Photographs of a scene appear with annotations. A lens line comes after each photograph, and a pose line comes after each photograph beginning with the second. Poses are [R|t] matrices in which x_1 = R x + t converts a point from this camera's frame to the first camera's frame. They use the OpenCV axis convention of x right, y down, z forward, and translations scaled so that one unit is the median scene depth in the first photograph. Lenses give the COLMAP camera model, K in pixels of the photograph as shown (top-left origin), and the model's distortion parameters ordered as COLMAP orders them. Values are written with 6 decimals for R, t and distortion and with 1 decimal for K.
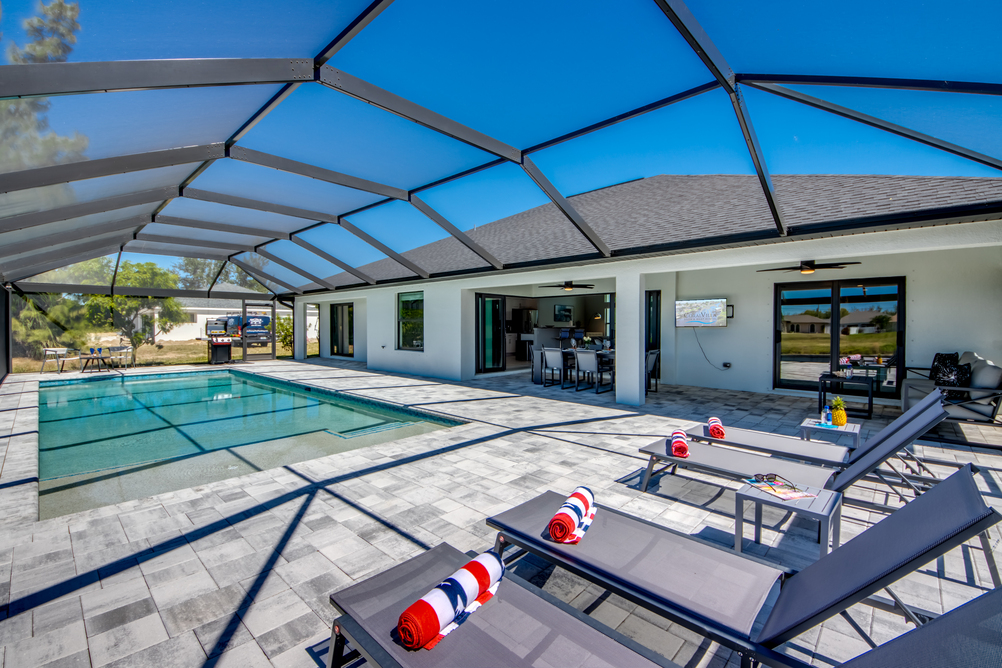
lens RADIAL K [[434.5, 0, 498.6], [0, 434.5, 323.3], [0, 0, 1]] dist [0.017984, -0.018447]
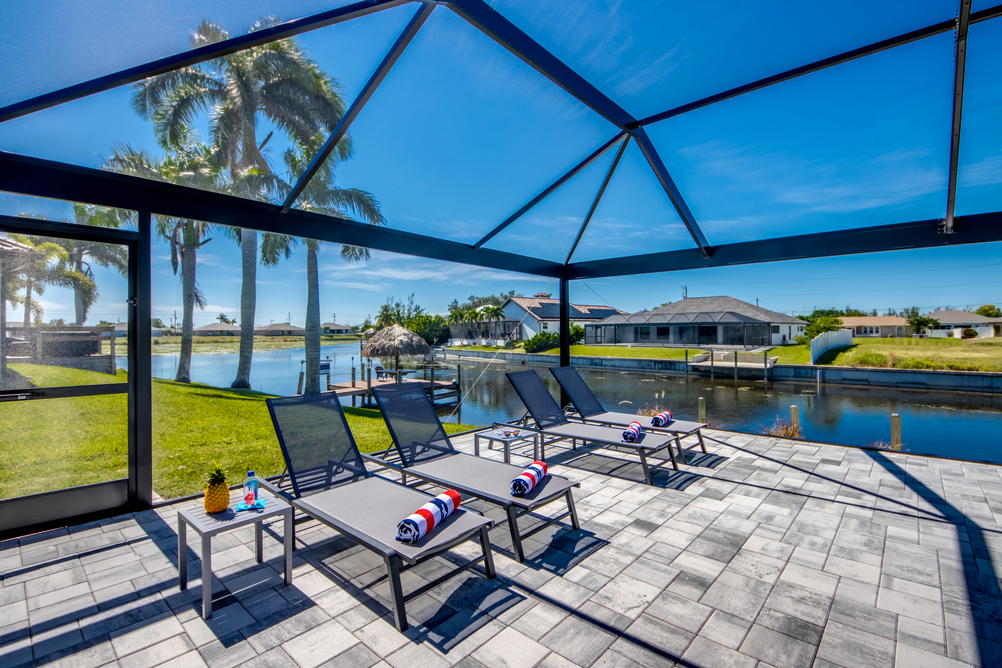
lens RADIAL K [[448.3, 0, 499.1], [0, 448.3, 330.7], [0, 0, 1]] dist [0.022608, -0.019437]
pose [[-0.999898, 0.001306, -0.014221, 0.154585], [0.001382, 0.999985, -0.005335, 0.001353], [0.014214, -0.005354, -0.999885, 0.586575]]
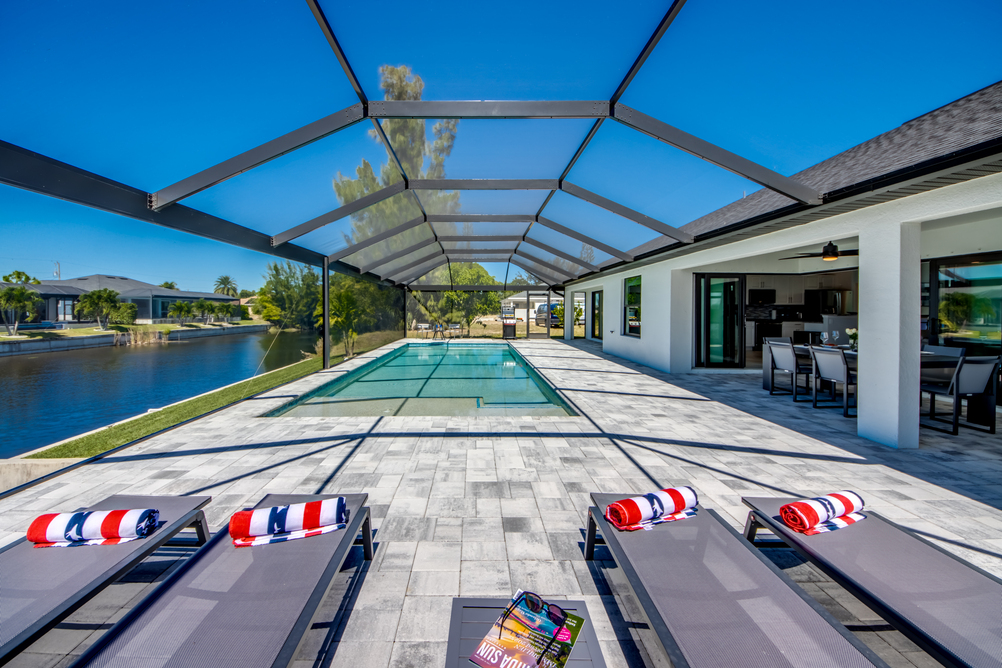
lens RADIAL K [[387.6, 0, 475.0], [0, 387.6, 311.8], [0, 0, 1]] dist [0.058418, -0.037957]
pose [[0.686684, 0.004726, -0.726941, 0.203628], [0.000233, 0.999977, 0.006722, 0.000513], [0.726956, -0.004785, 0.686668, 0.142954]]
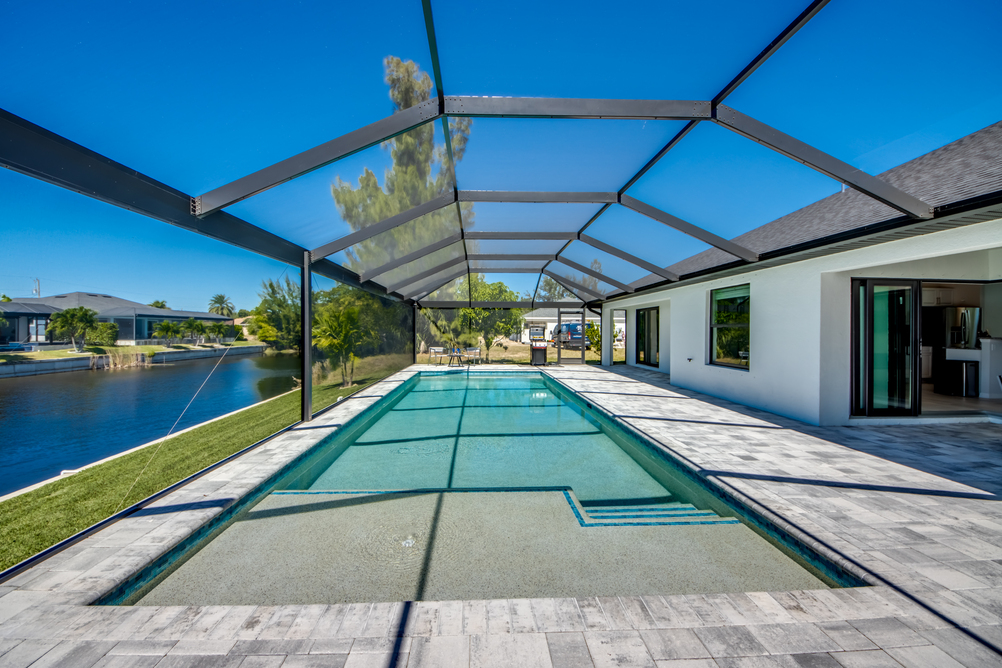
lens RADIAL K [[384.9, 0, 495.1], [0, 384.9, 332.1], [0, 0, 1]] dist [0.028100, -0.020431]
pose [[0.718754, 0.005053, -0.695246, -0.032426], [0.000062, 0.999973, 0.007332, -0.001378], [0.695264, -0.005313, 0.718735, 0.269085]]
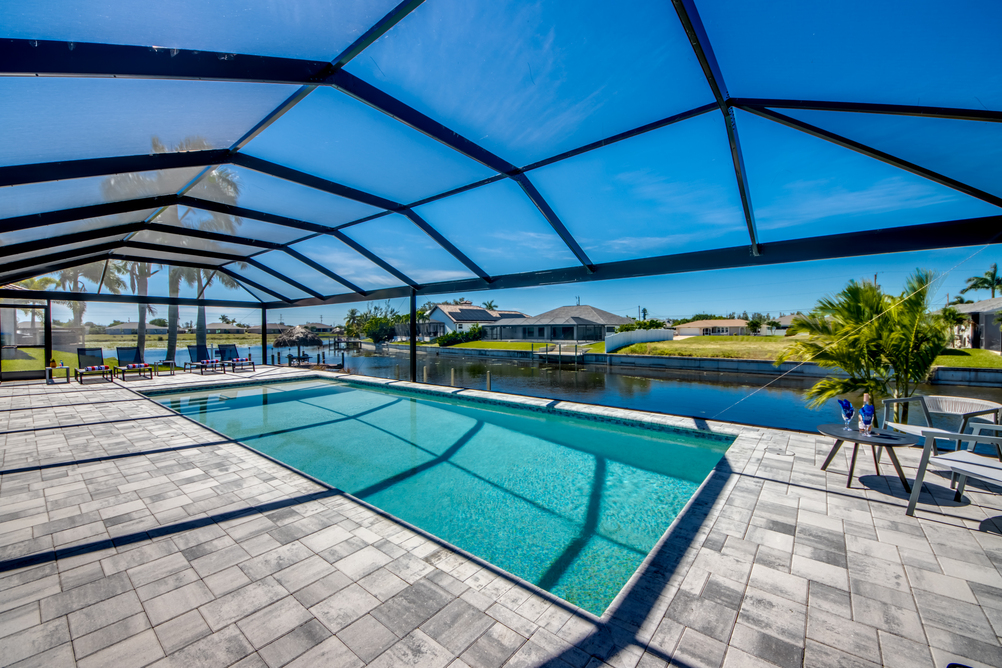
lens RADIAL K [[384.9, 0, 495.1], [0, 384.9, 332.1], [0, 0, 1]] dist [0.028100, -0.020431]
pose [[-0.998049, 0.000109, -0.062438, -0.671729], [0.000055, 1.000000, 0.000862, 0.002457], [0.062438, 0.000856, -0.998048, 1.365388]]
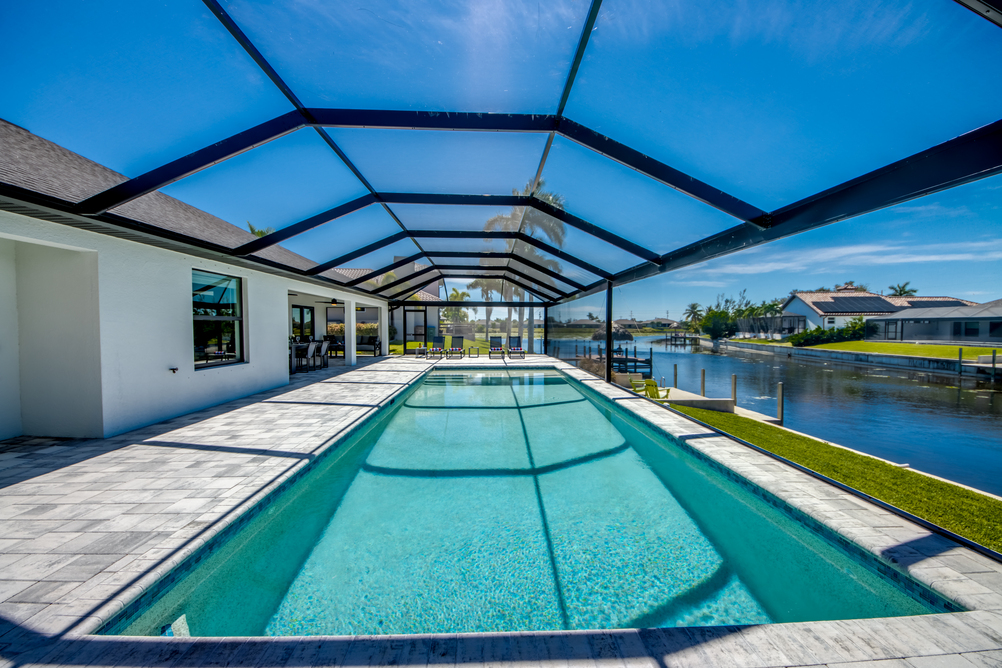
lens RADIAL K [[380.0, 0, 500.5], [0, 380.0, 332.0], [0, 0, 1]] dist [0.027405, -0.020639]
pose [[-0.707306, -0.015337, 0.706741, -0.950700], [-0.005741, 0.999856, 0.015953, 0.000768], [-0.706884, 0.007227, -0.707292, 1.187298]]
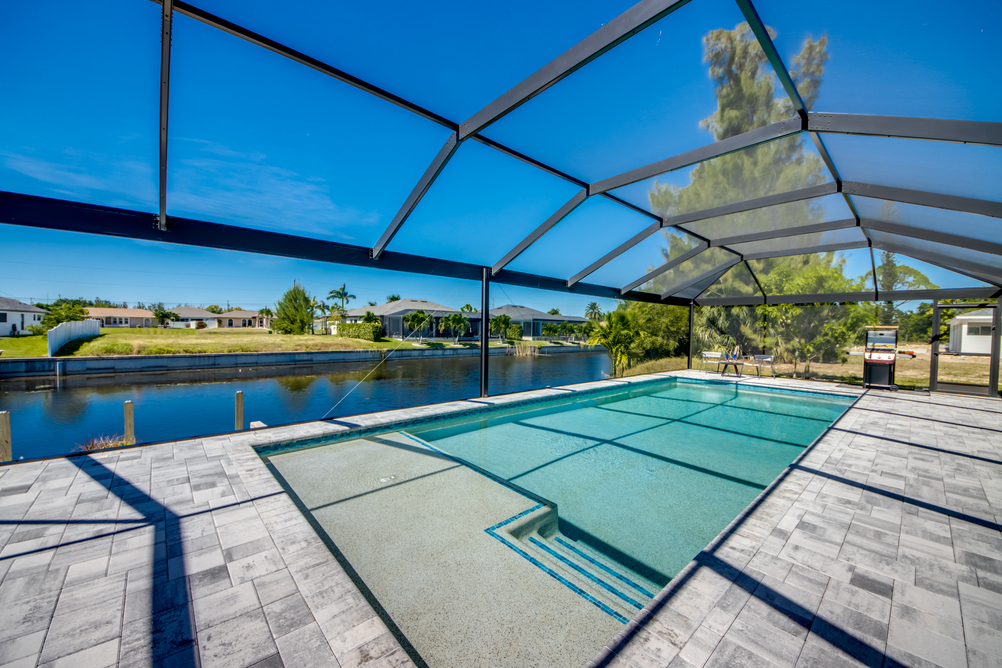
lens RADIAL K [[373.3, 0, 497.5], [0, 373.3, 340.9], [0, 0, 1]] dist [0.025954, -0.018194]
pose [[-0.083660, 0.030860, -0.996016, 0.072539], [-0.015057, 0.999367, 0.032229, 0.001046], [0.996381, 0.017693, -0.083143, 0.534395]]
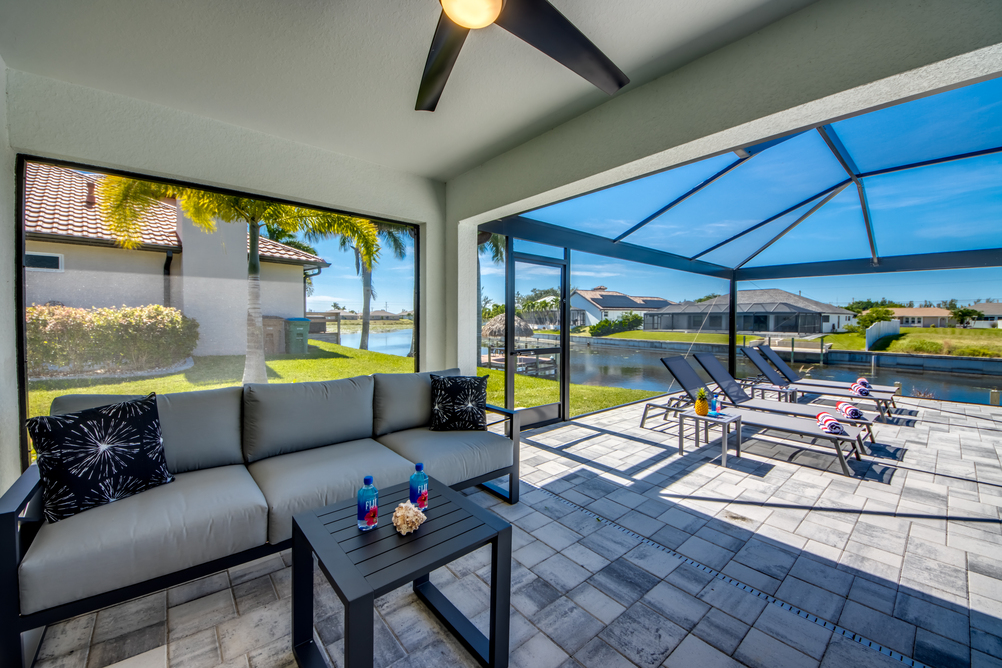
lens RADIAL K [[371.8, 0, 477.1], [0, 371.8, 328.4], [0, 0, 1]] dist [-0.032332, -0.000125]
pose [[-0.984869, -0.011261, 0.172932, 0.427614], [-0.007060, 0.999665, 0.024886, 0.002464], [-0.173154, 0.023289, -0.984619, 0.721550]]
